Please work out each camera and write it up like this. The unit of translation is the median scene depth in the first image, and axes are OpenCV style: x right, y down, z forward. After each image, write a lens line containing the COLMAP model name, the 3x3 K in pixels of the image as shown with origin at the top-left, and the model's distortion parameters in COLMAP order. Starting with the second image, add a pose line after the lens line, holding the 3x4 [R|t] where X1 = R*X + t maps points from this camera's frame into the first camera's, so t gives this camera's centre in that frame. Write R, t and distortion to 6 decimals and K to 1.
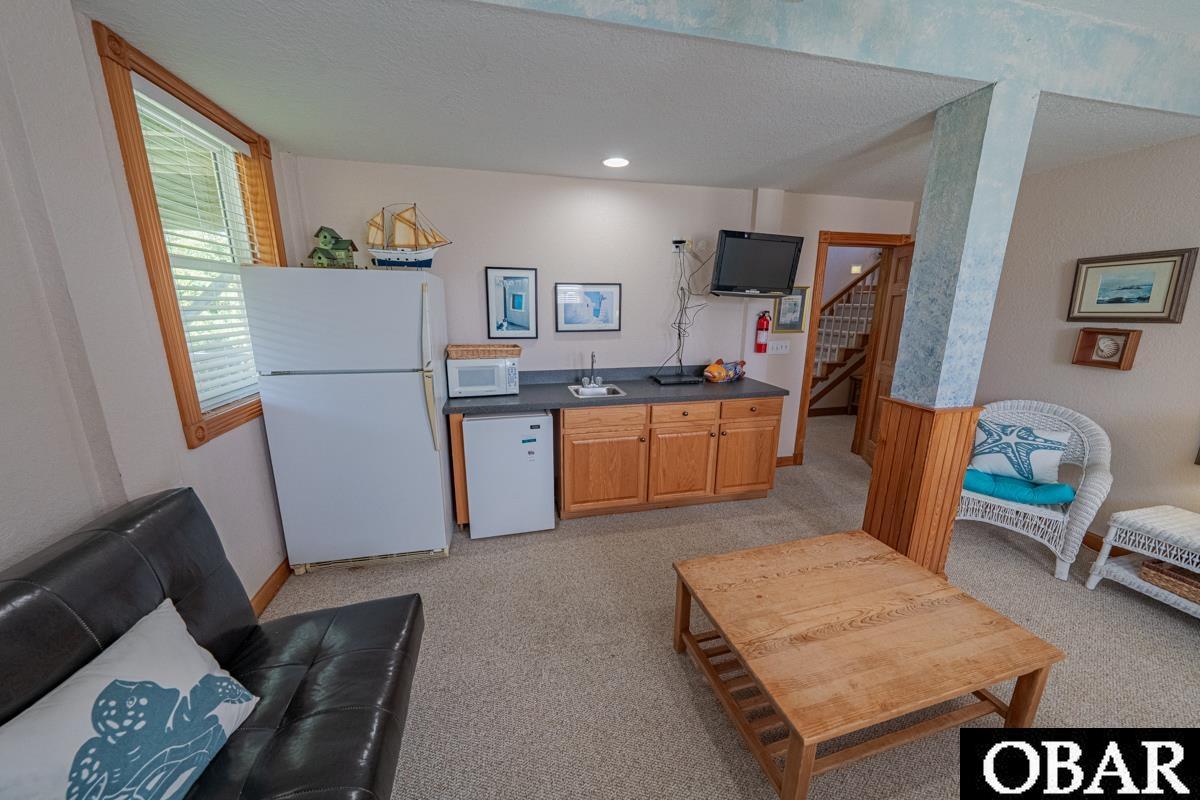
lens RADIAL K [[412.0, 0, 595.9], [0, 412.0, 396.0], [0, 0, 1]] dist [-0.000211, -0.000219]
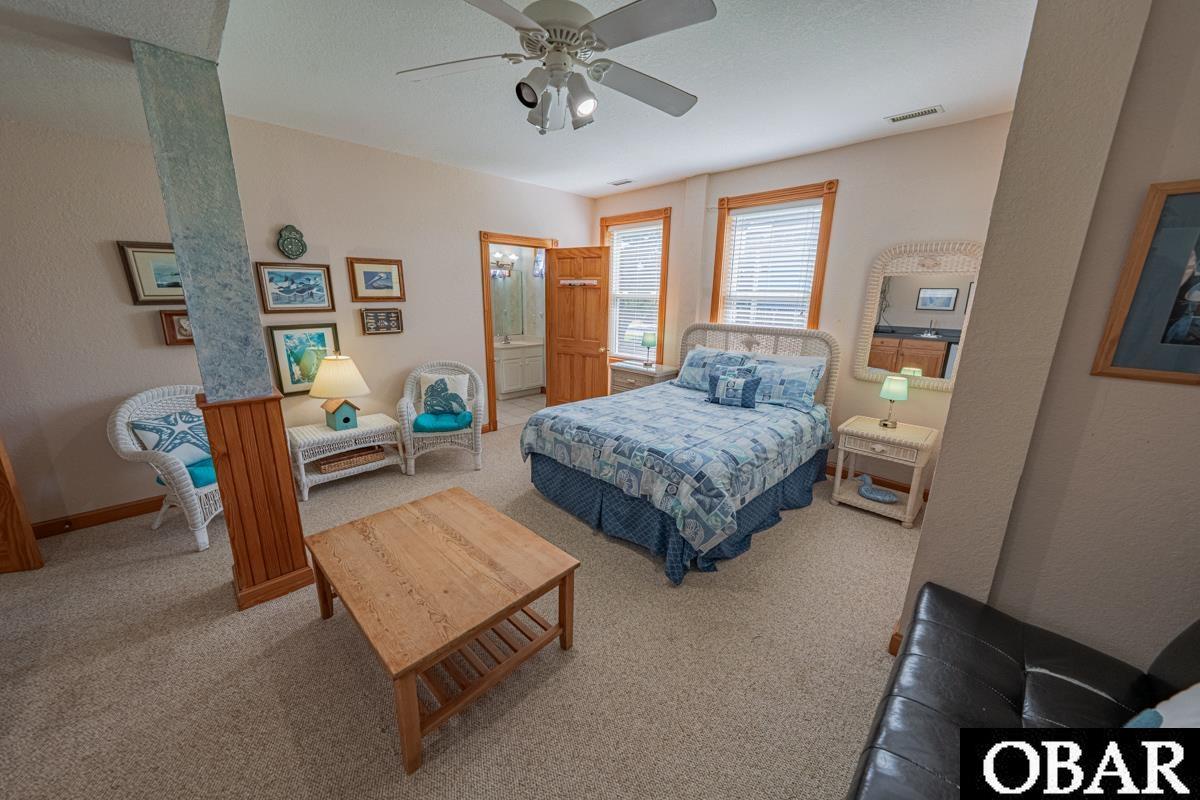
lens RADIAL K [[412.0, 0, 595.9], [0, 412.0, 396.0], [0, 0, 1]] dist [-0.000211, -0.000219]
pose [[-0.501433, -0.218497, 0.837152, -0.301661], [0.177524, 0.921017, 0.346719, -0.132576], [-0.846788, 0.322471, -0.423040, 0.575043]]
